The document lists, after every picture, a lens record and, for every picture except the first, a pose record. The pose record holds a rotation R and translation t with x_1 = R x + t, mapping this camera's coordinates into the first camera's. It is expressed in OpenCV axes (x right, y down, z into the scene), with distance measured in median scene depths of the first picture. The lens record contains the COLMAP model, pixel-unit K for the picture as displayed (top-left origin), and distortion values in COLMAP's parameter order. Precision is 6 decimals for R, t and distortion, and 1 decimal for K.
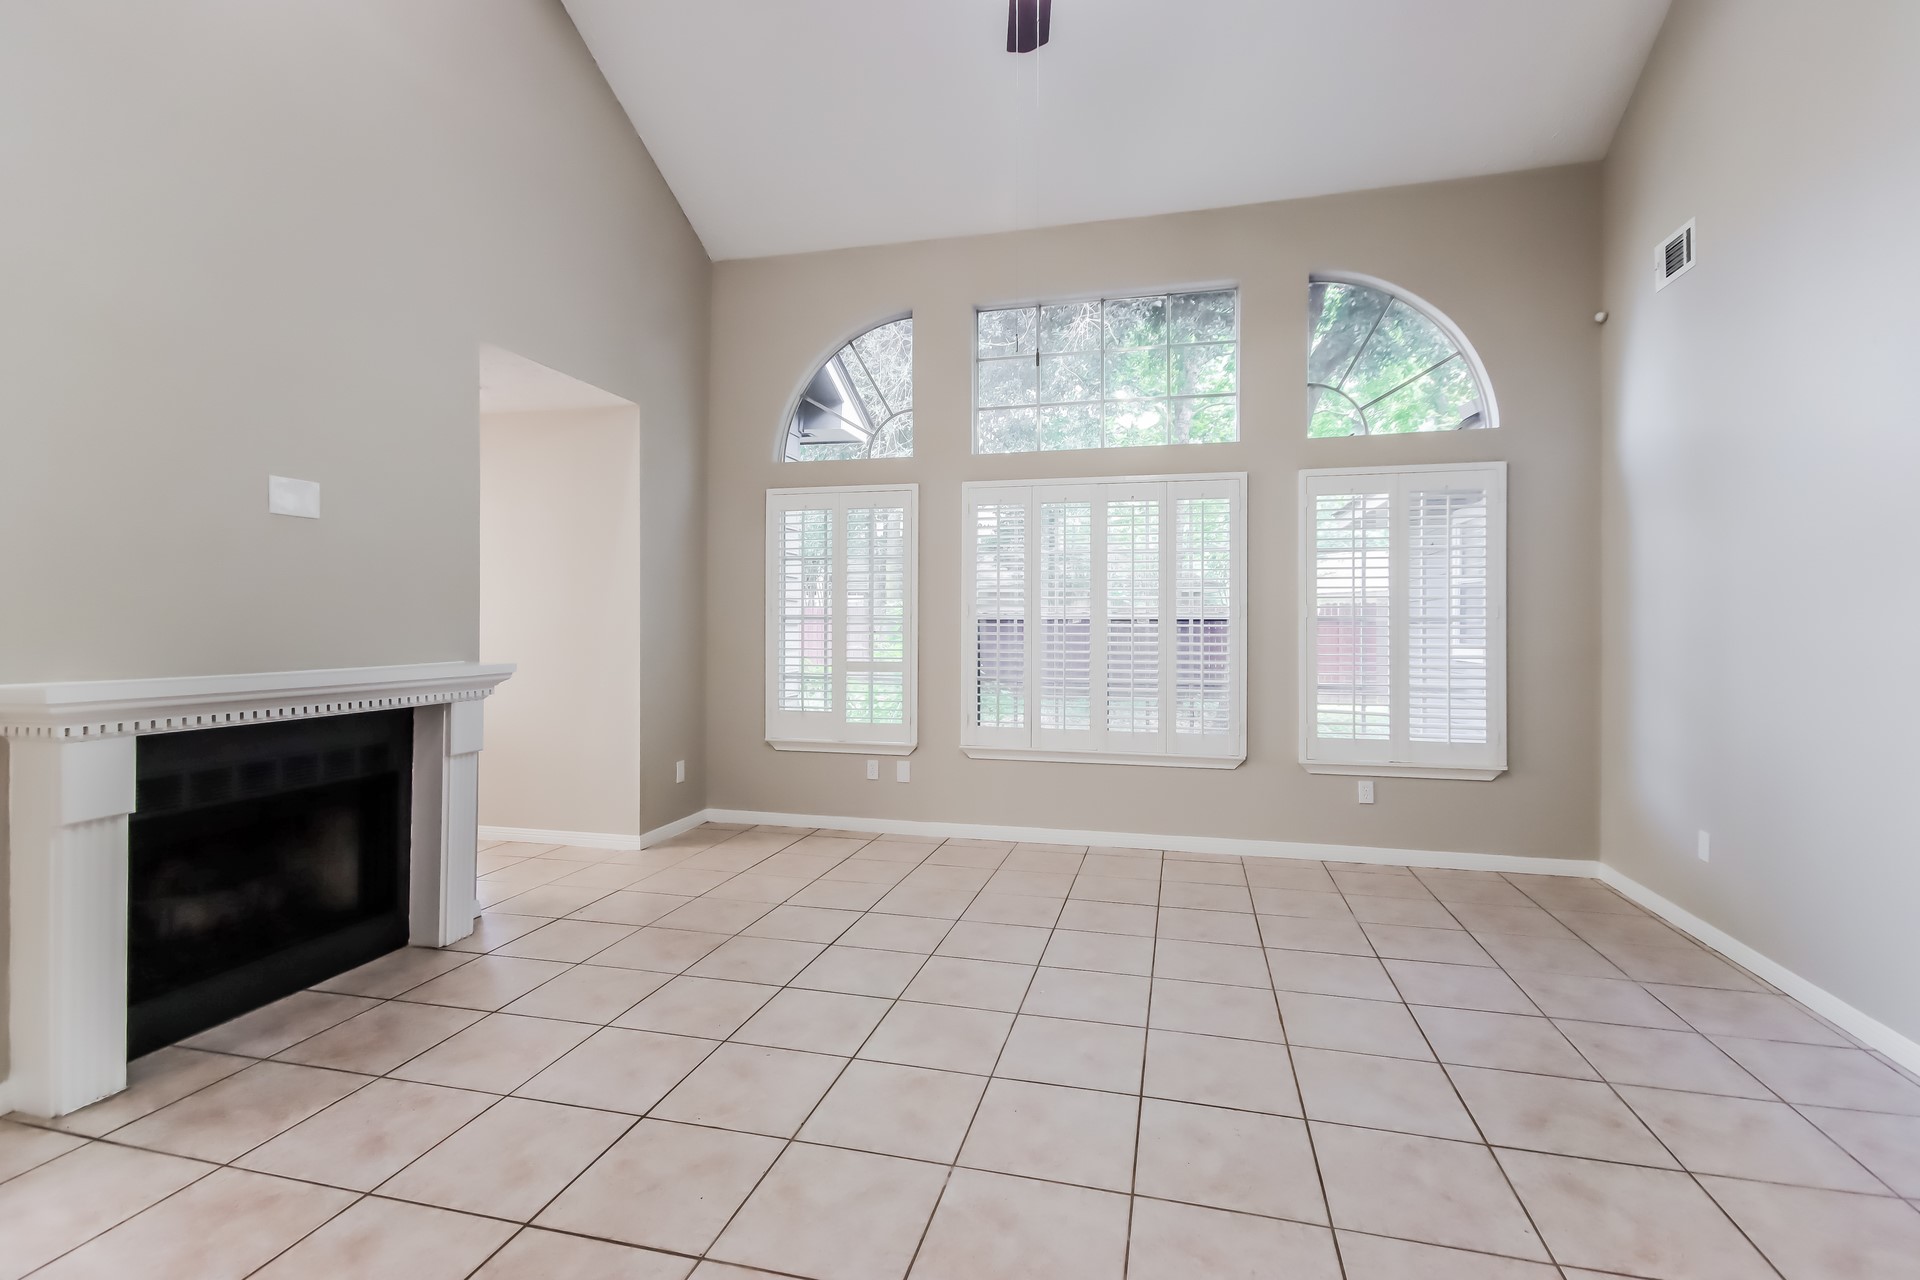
lens RADIAL K [[881.8, 0, 955.3], [0, 881.8, 627.8], [0, 0, 1]] dist [0.022028, -0.000492]
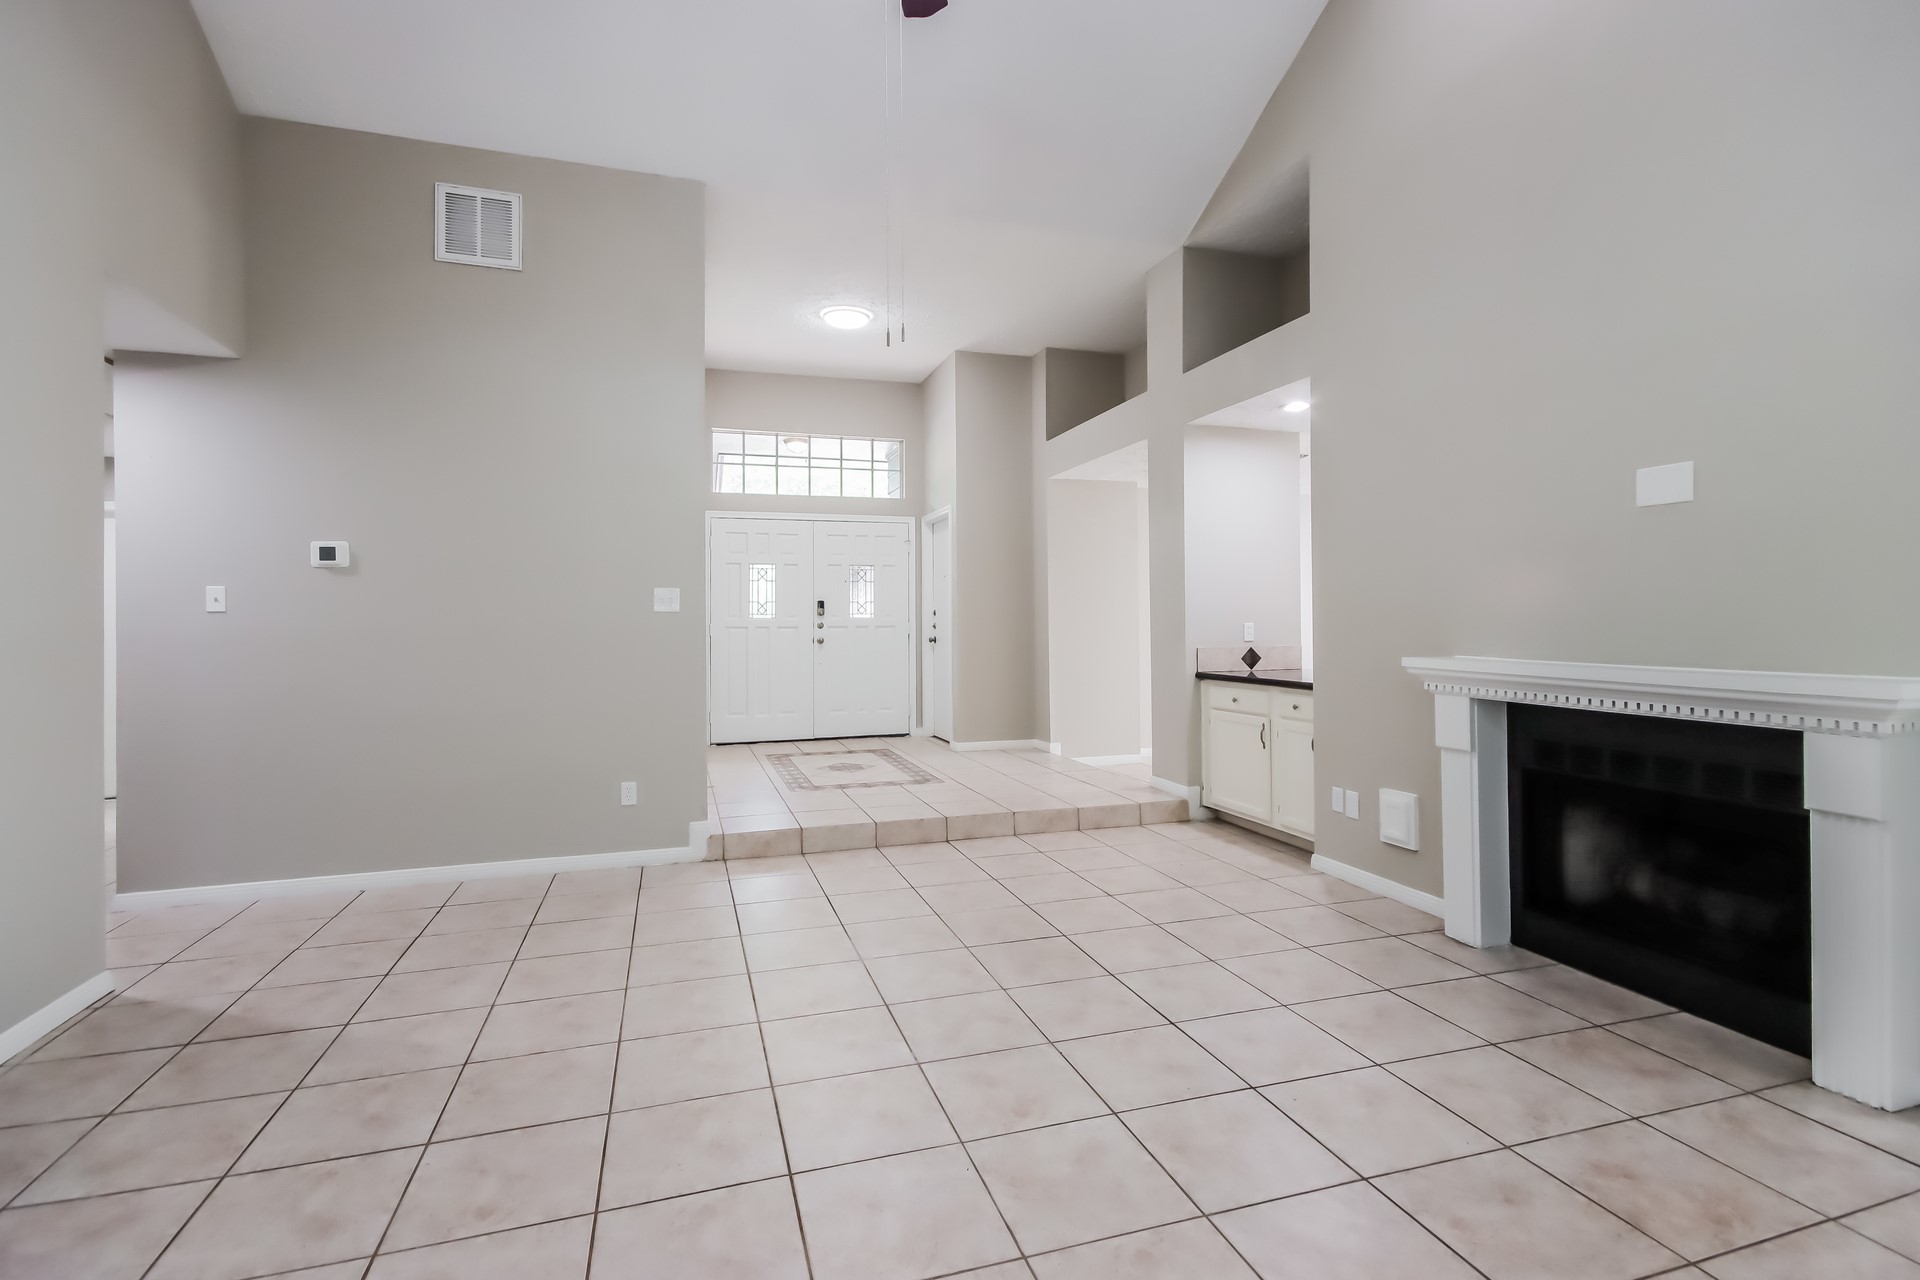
lens RADIAL K [[881.8, 0, 955.1], [0, 881.8, 627.8], [0, 0, 1]] dist [0.022028, -0.000492]
pose [[-0.850249, 0.008796, -0.526308, 0.461818], [0.002749, 0.999921, 0.012270, -0.008378], [0.526374, 0.008986, -0.850206, 1.604415]]
